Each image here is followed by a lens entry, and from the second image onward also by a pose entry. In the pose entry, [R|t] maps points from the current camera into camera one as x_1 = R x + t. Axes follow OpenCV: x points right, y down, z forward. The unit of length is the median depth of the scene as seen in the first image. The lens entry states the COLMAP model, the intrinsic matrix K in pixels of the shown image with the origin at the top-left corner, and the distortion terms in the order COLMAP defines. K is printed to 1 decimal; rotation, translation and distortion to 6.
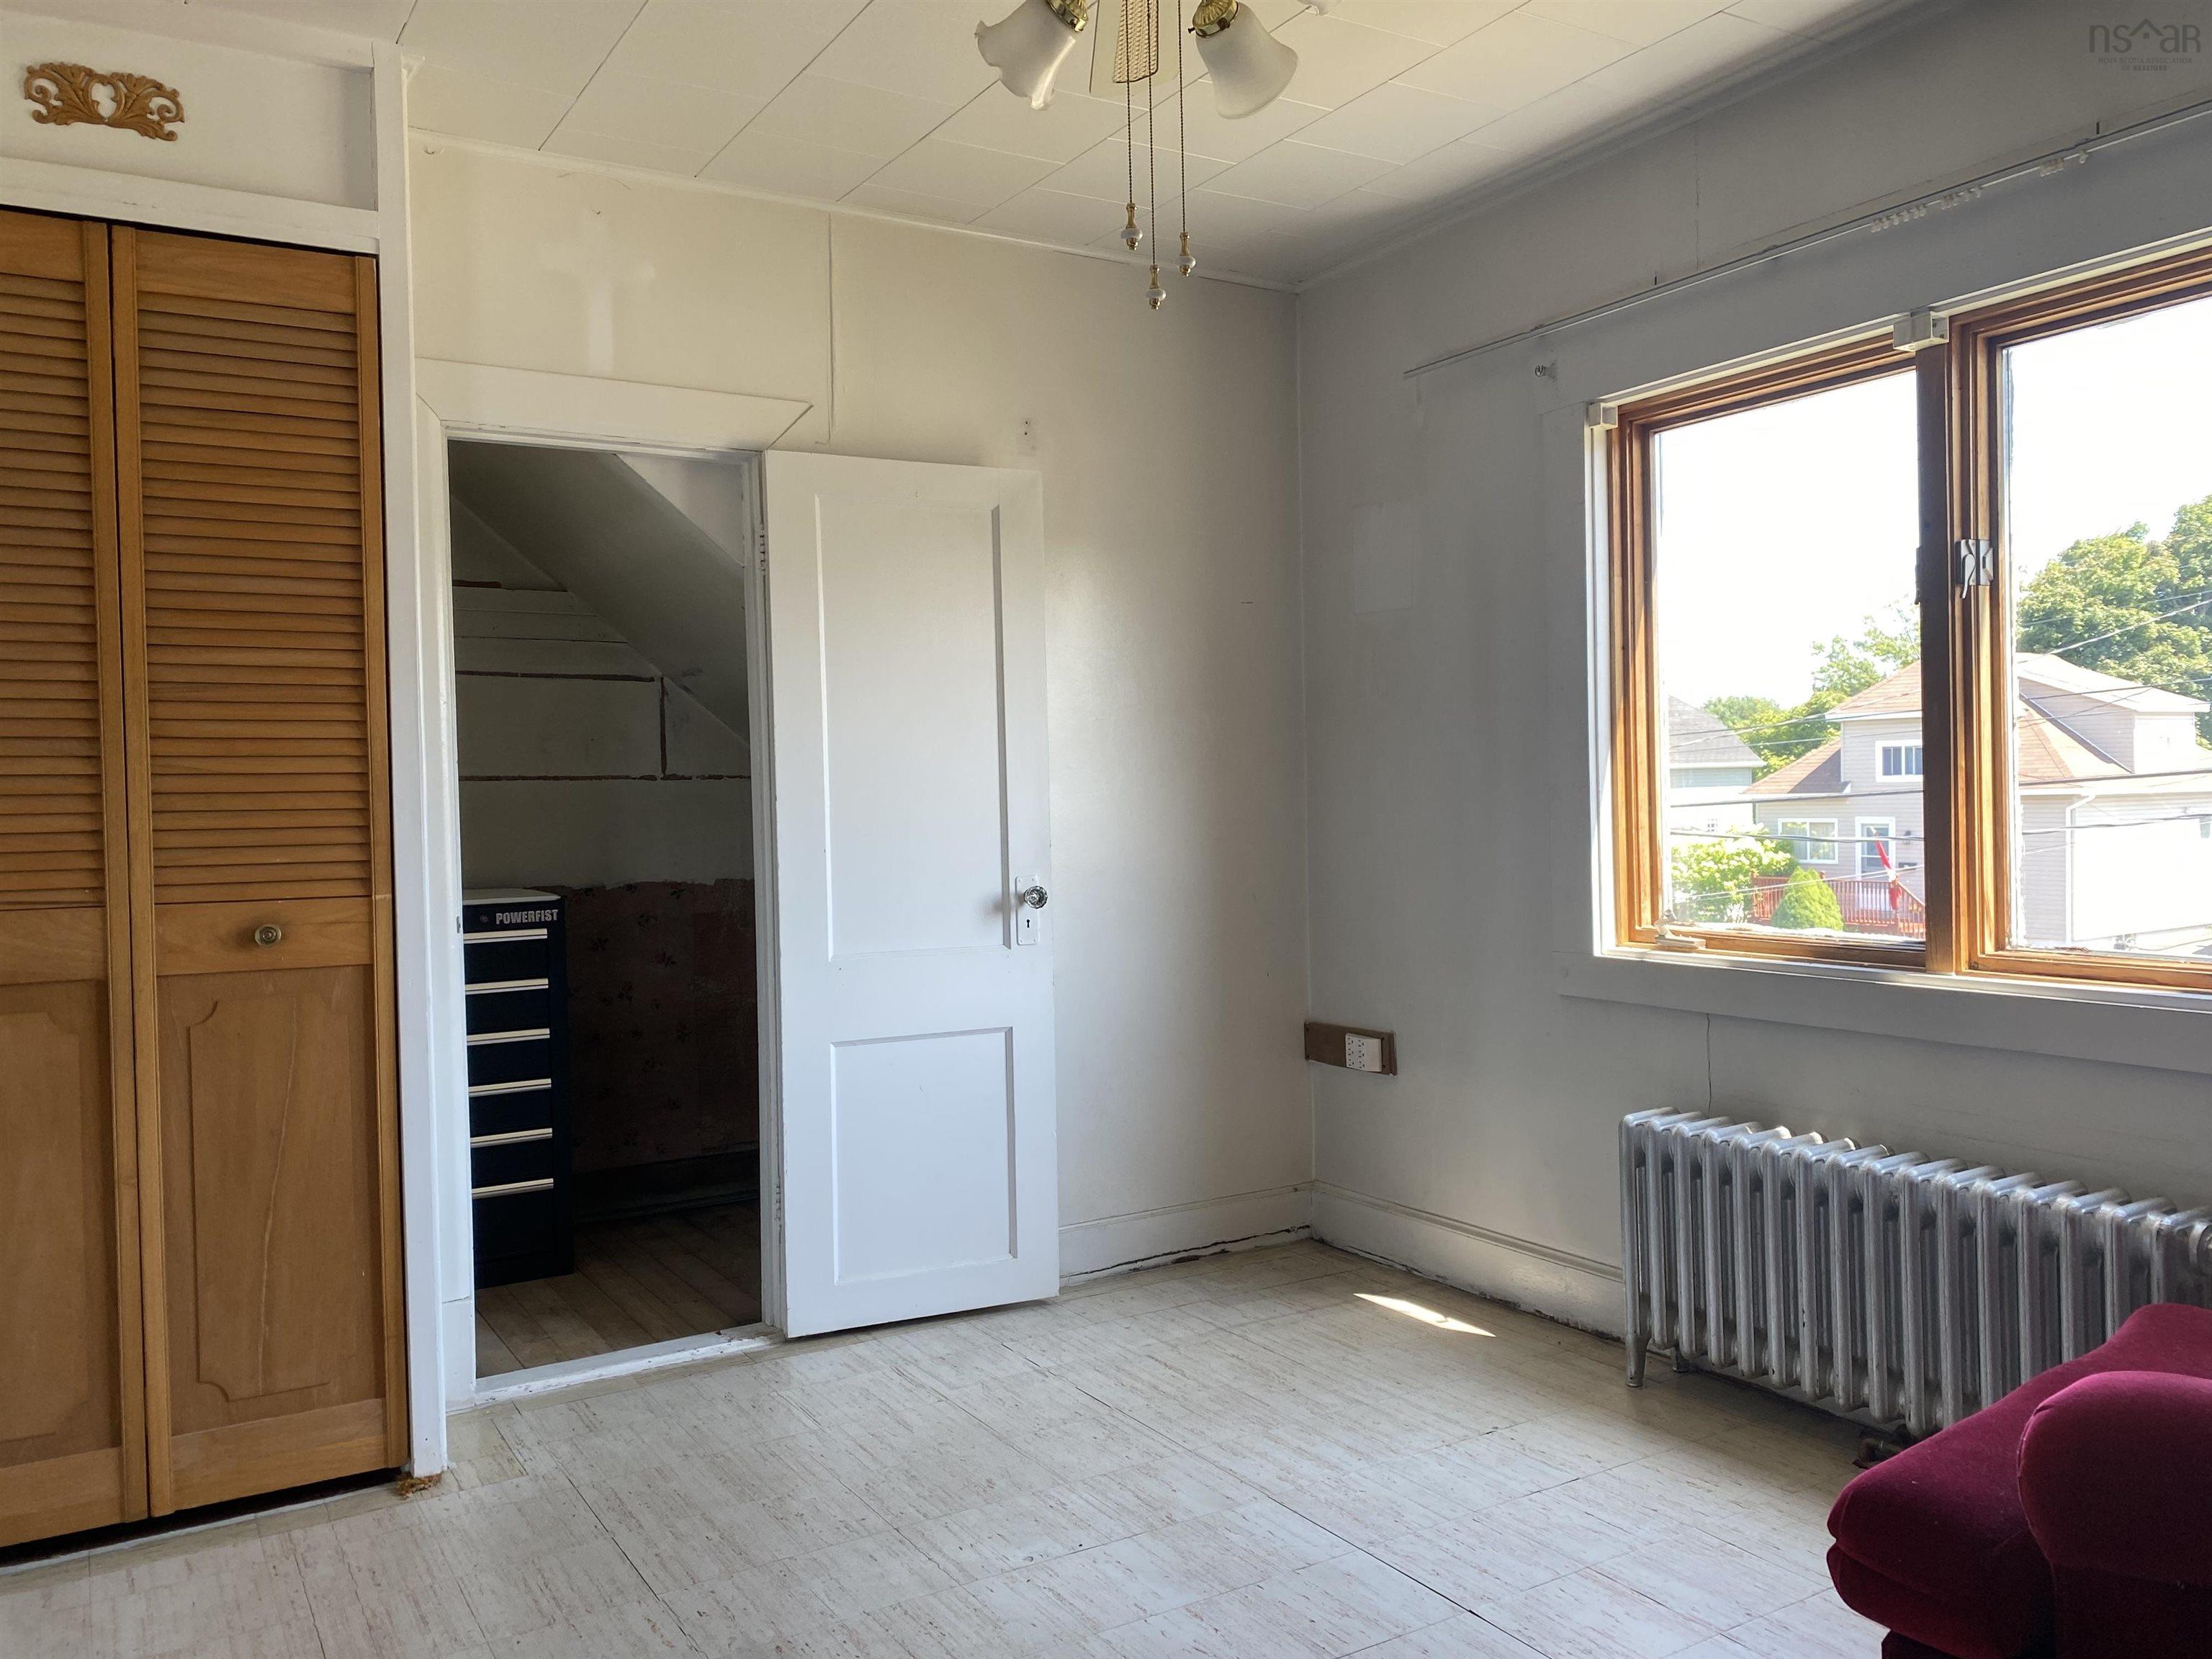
lens RADIAL K [[1690.0, 0, 1100.0], [0, 1690.0, 830.6], [0, 0, 1]] dist [0.058767, -0.068626]
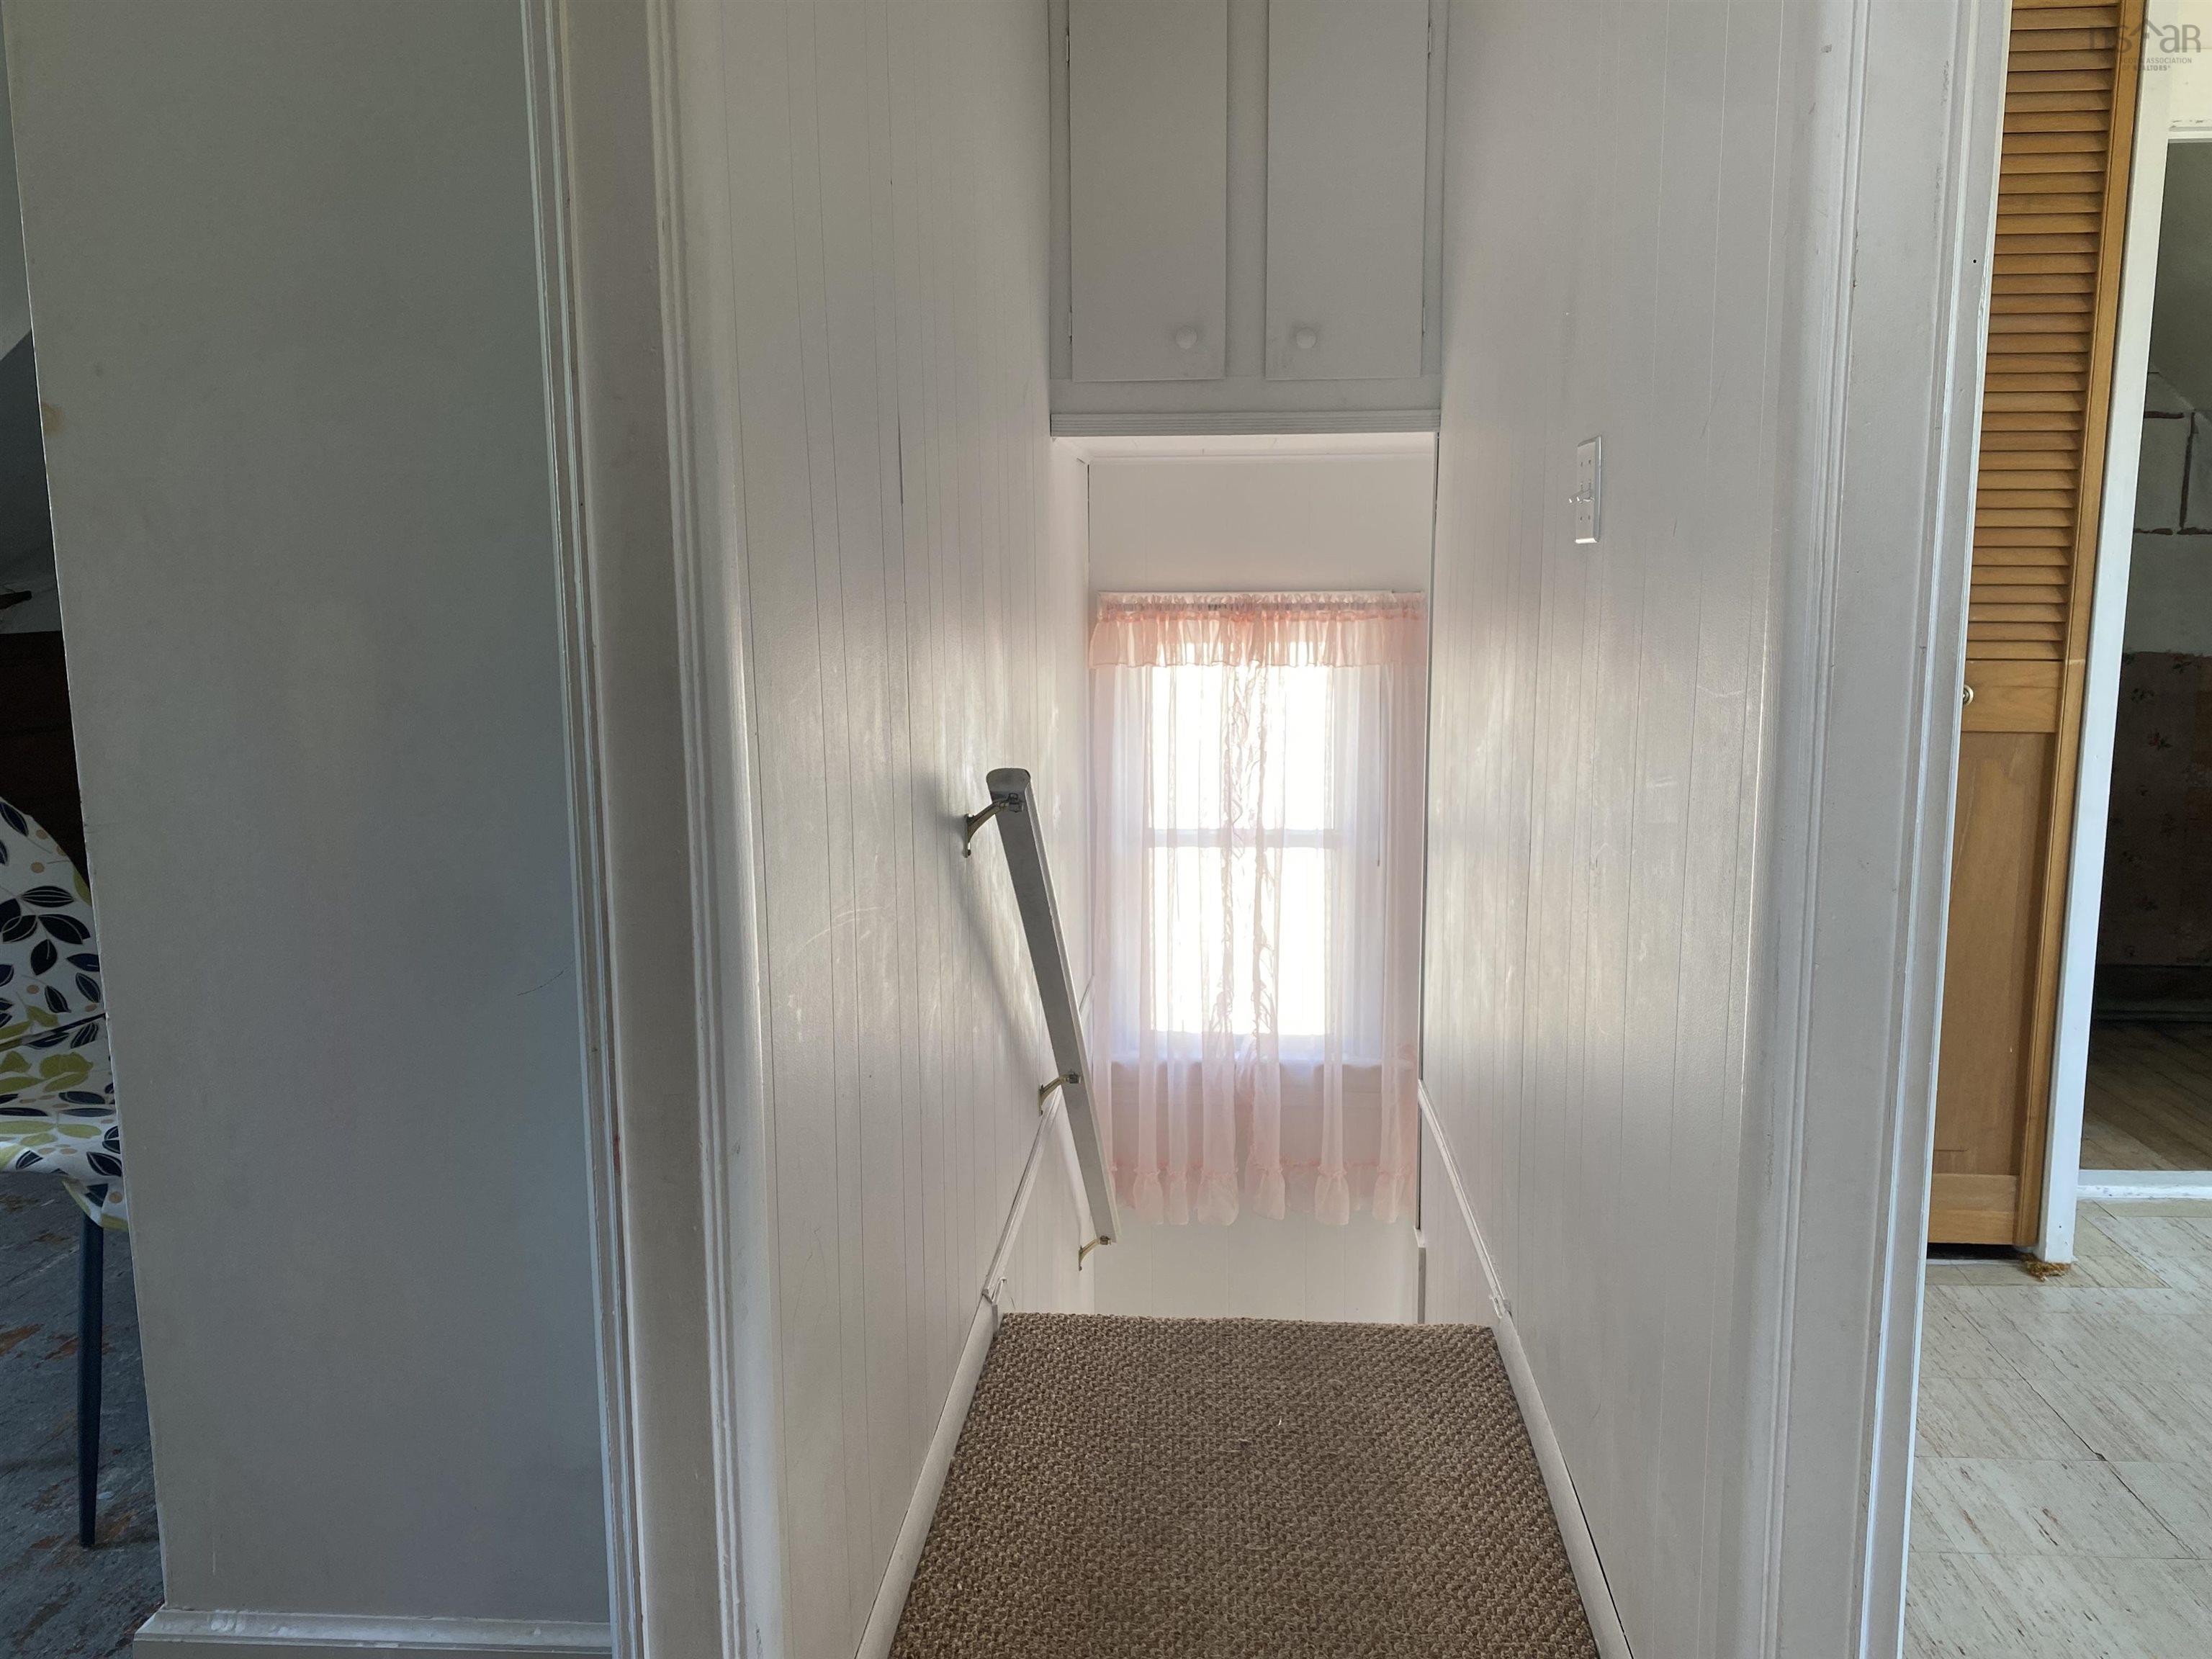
lens RADIAL K [[1758.1, 0, 1106.7], [0, 1758.1, 830.6], [0, 0, 1]] dist [0.001419, -0.002201]
pose [[0.818381, 0.106214, -0.564775, -0.299320], [-0.025918, 0.988593, 0.148364, 0.001077], [0.574091, -0.106781, 0.811799, -0.093692]]
